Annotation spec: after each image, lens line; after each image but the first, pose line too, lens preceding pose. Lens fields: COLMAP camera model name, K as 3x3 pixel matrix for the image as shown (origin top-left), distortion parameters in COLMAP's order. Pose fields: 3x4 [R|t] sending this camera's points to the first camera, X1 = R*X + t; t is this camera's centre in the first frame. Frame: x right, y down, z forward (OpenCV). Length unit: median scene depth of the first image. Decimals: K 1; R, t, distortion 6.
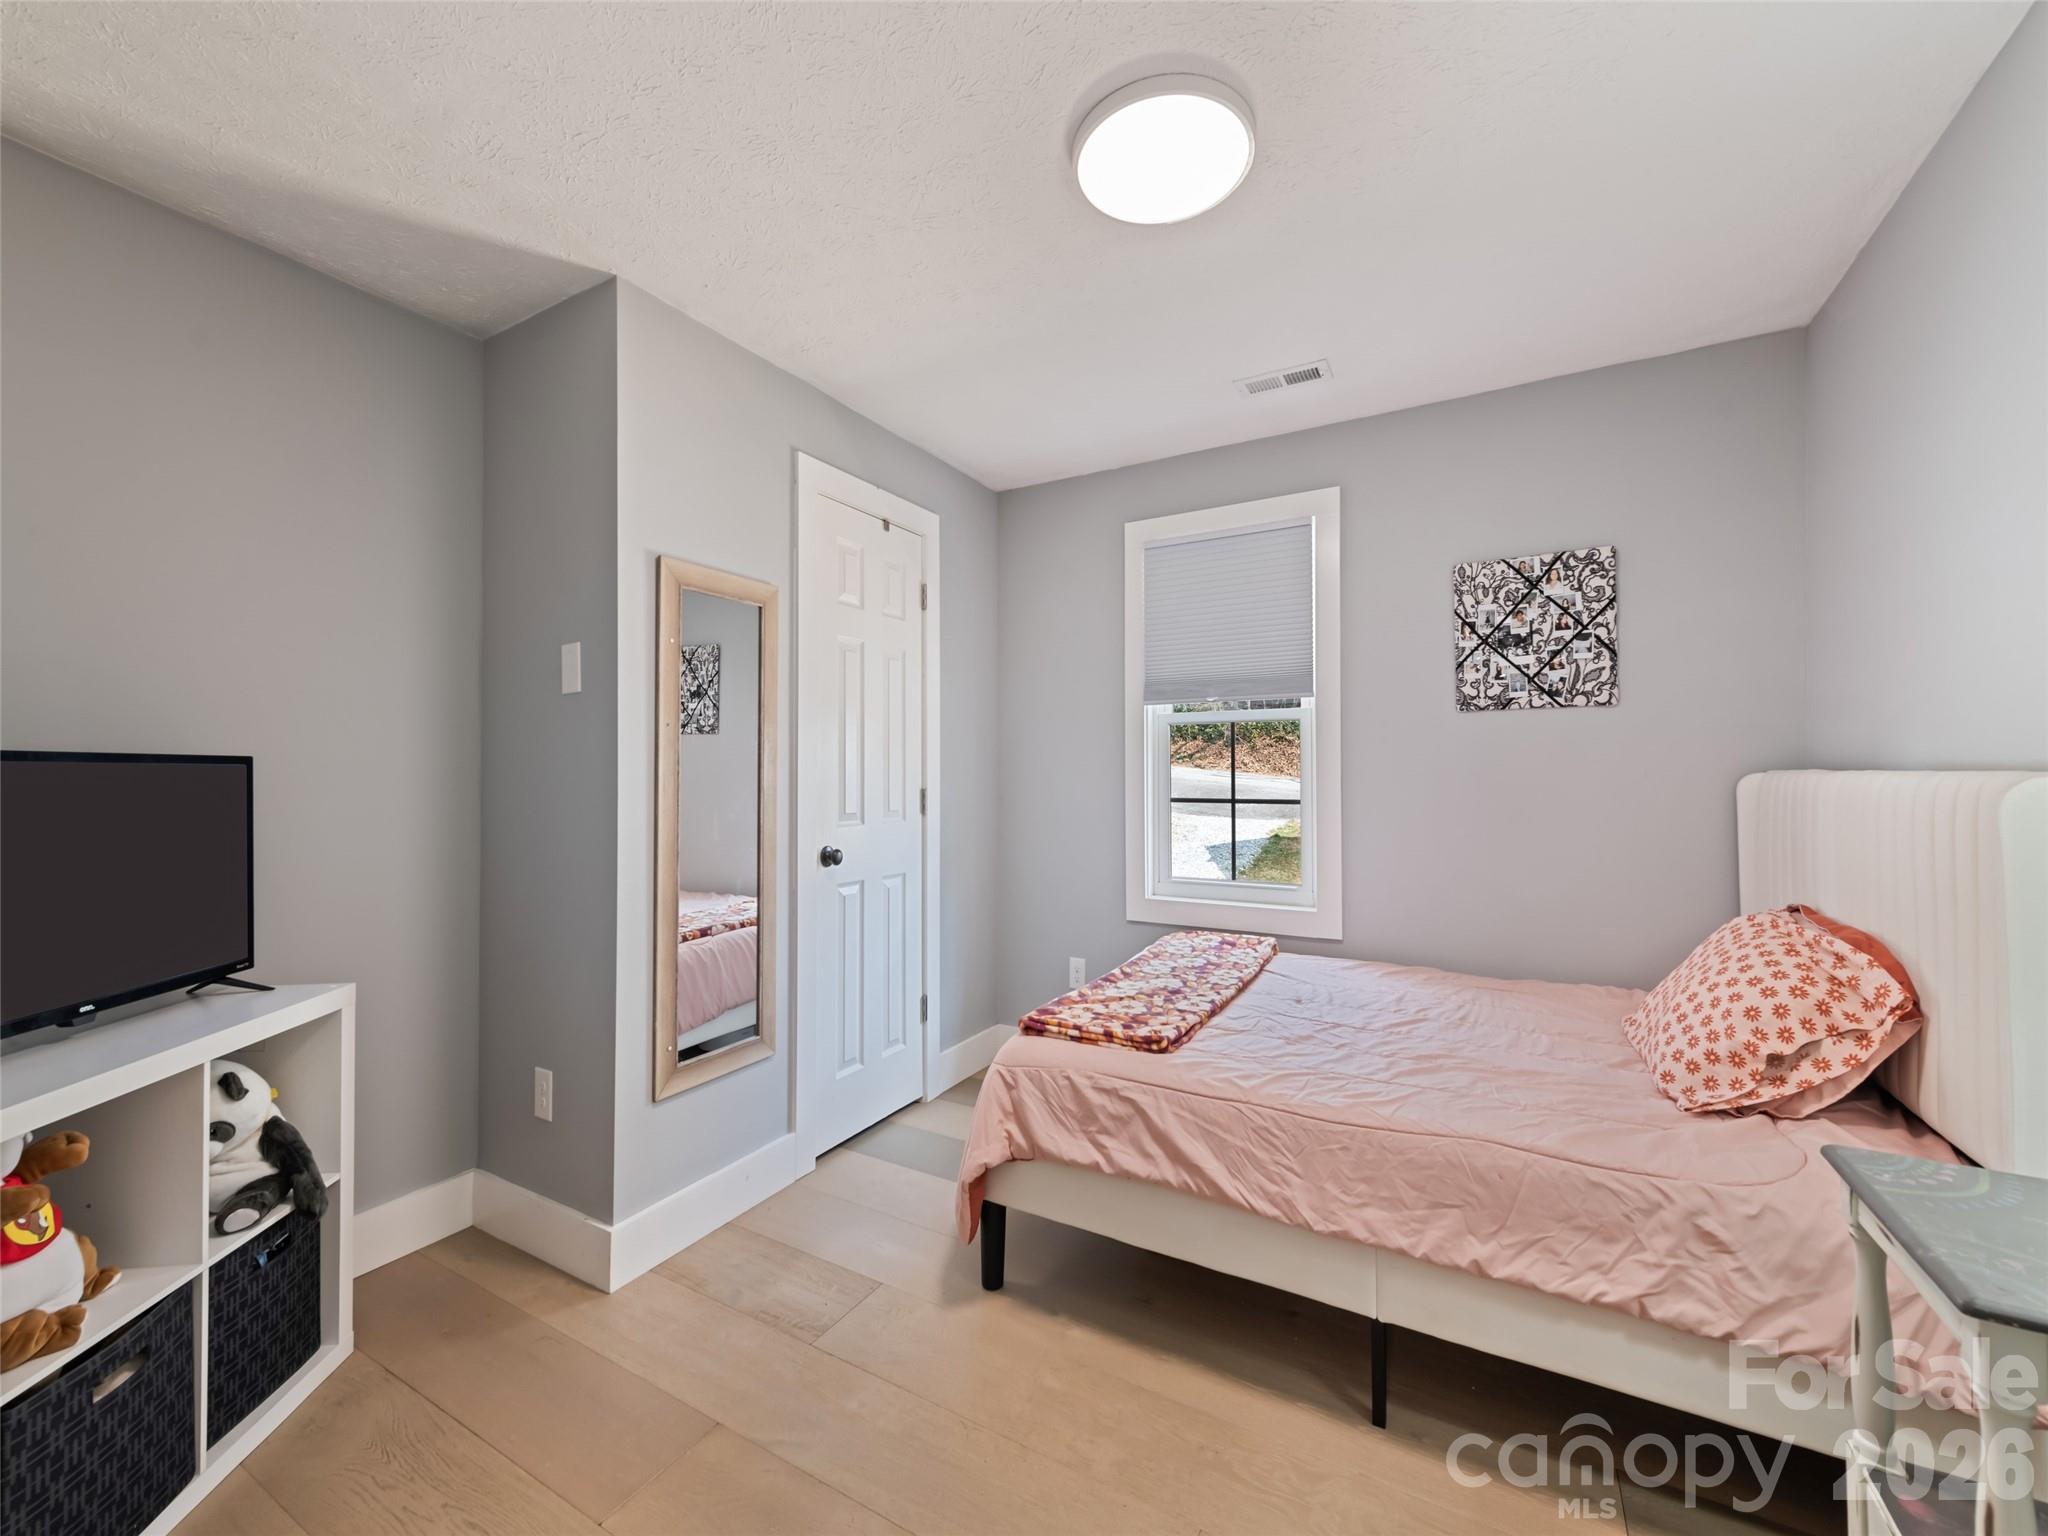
lens RADIAL K [[813.9, 0, 1024.0], [0, 813.9, 768.0], [0, 0, 1]] dist [0.002864, -0.000226]
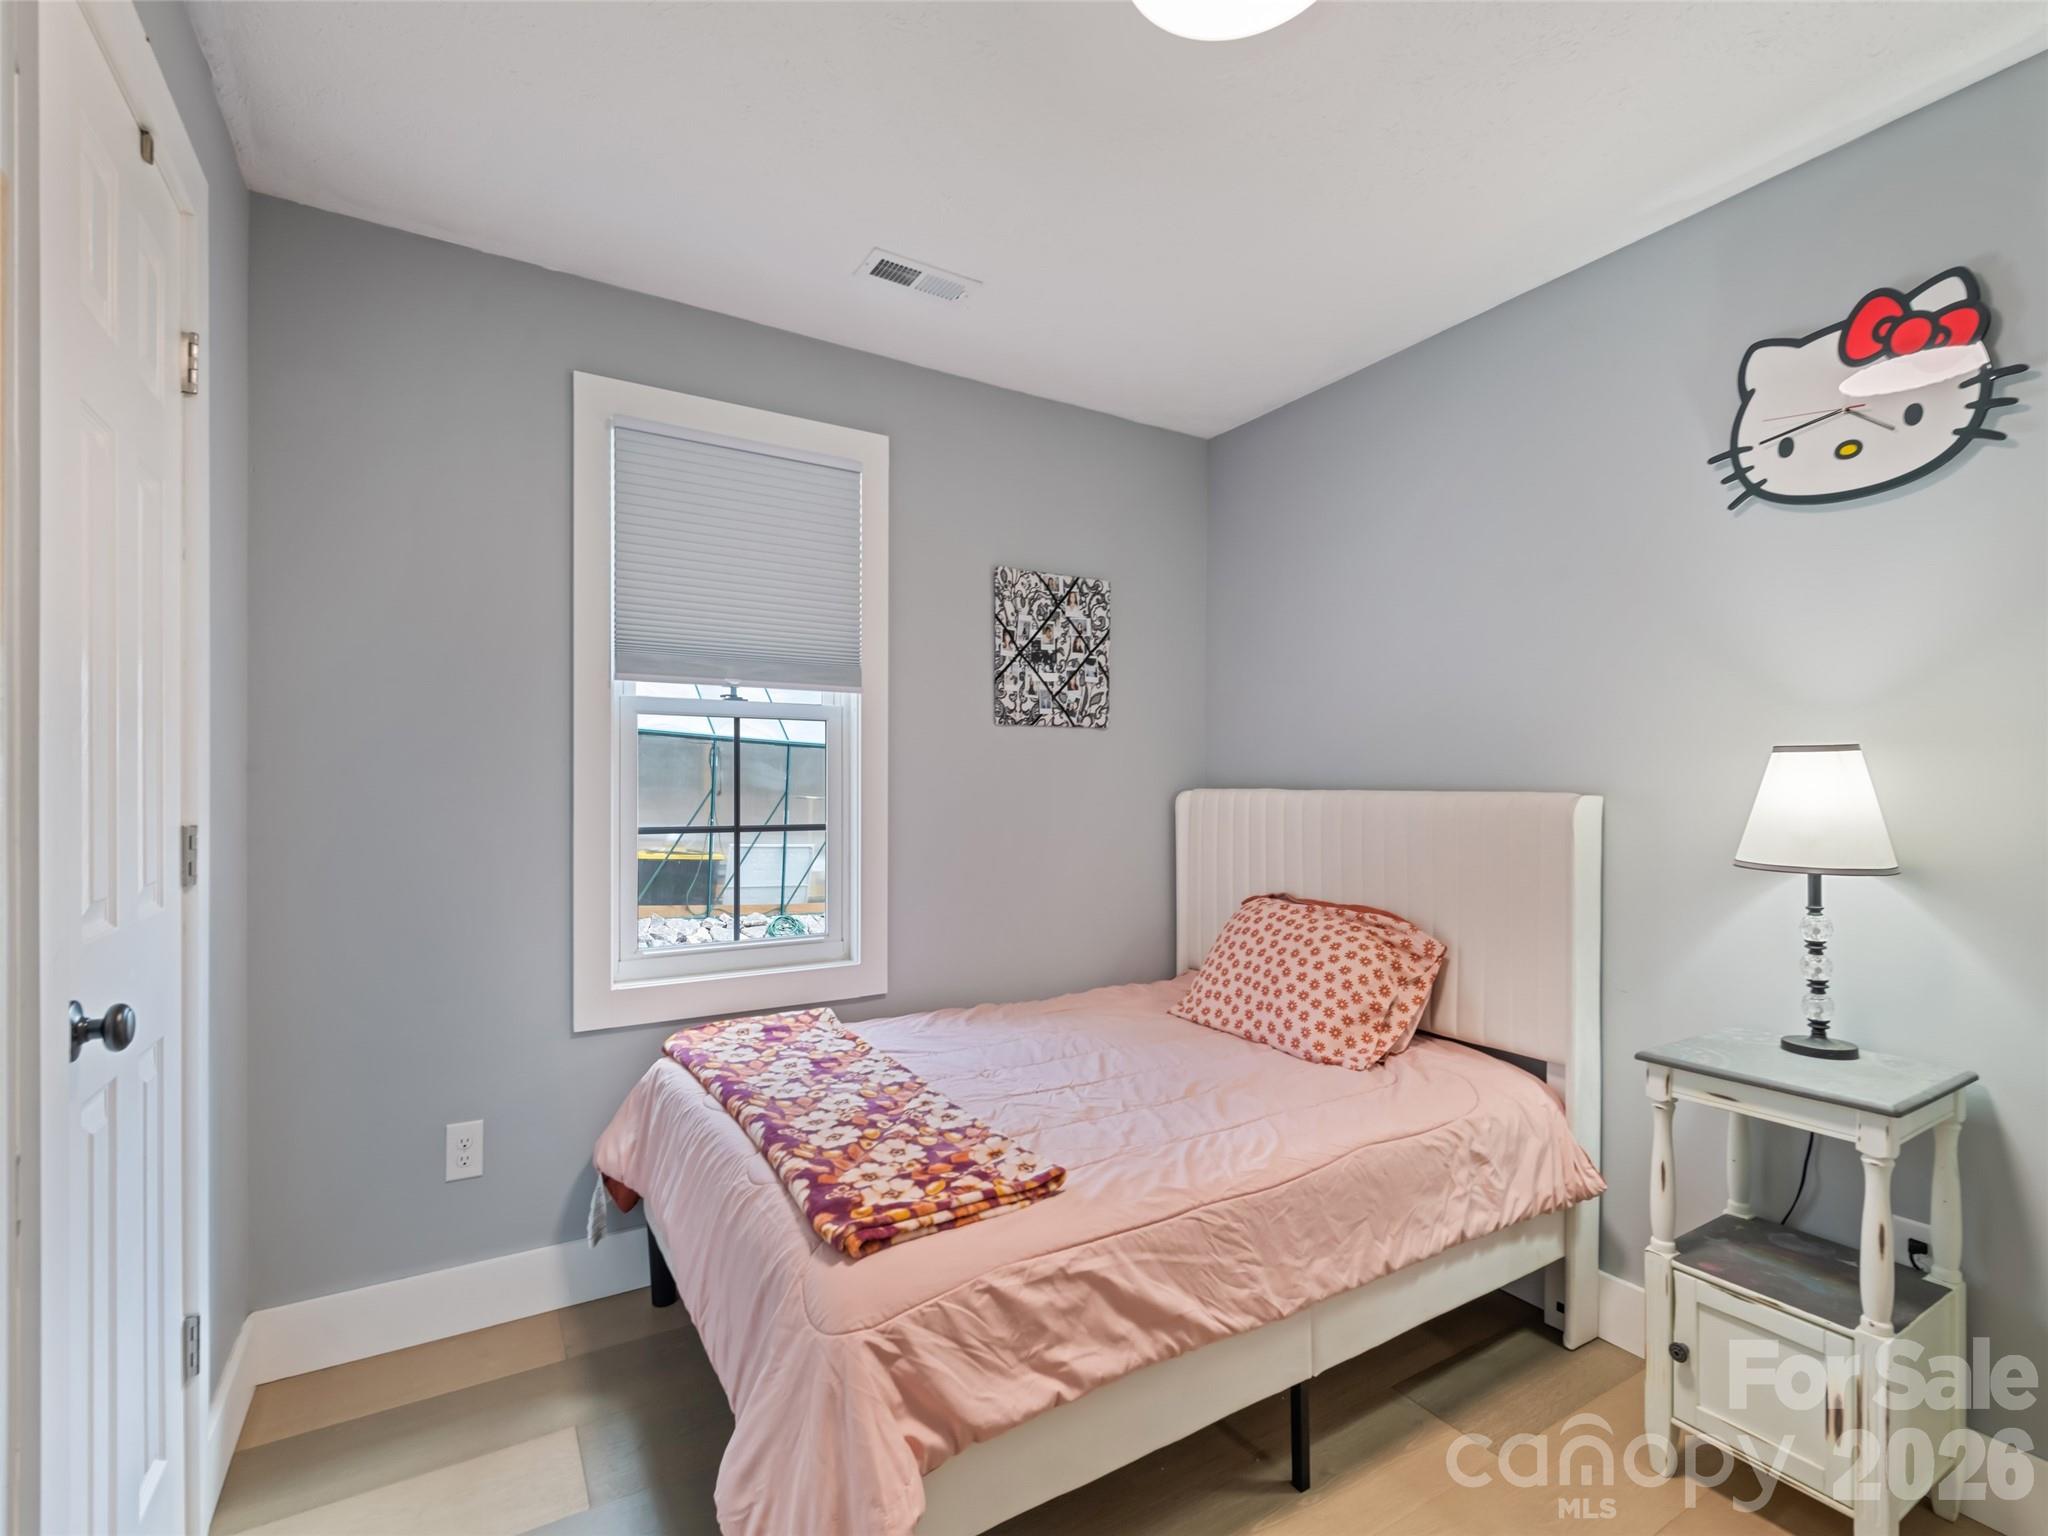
lens RADIAL K [[934.4, 0, 1024.4], [0, 934.4, 793.0], [0, 0, 1]] dist [0.007973, -0.000159]
pose [[0.483860, -0.001530, 0.875144, -0.416294], [-0.010151, 0.999921, 0.007360, 0.001245], [-0.875087, -0.012444, 0.483806, 0.485293]]
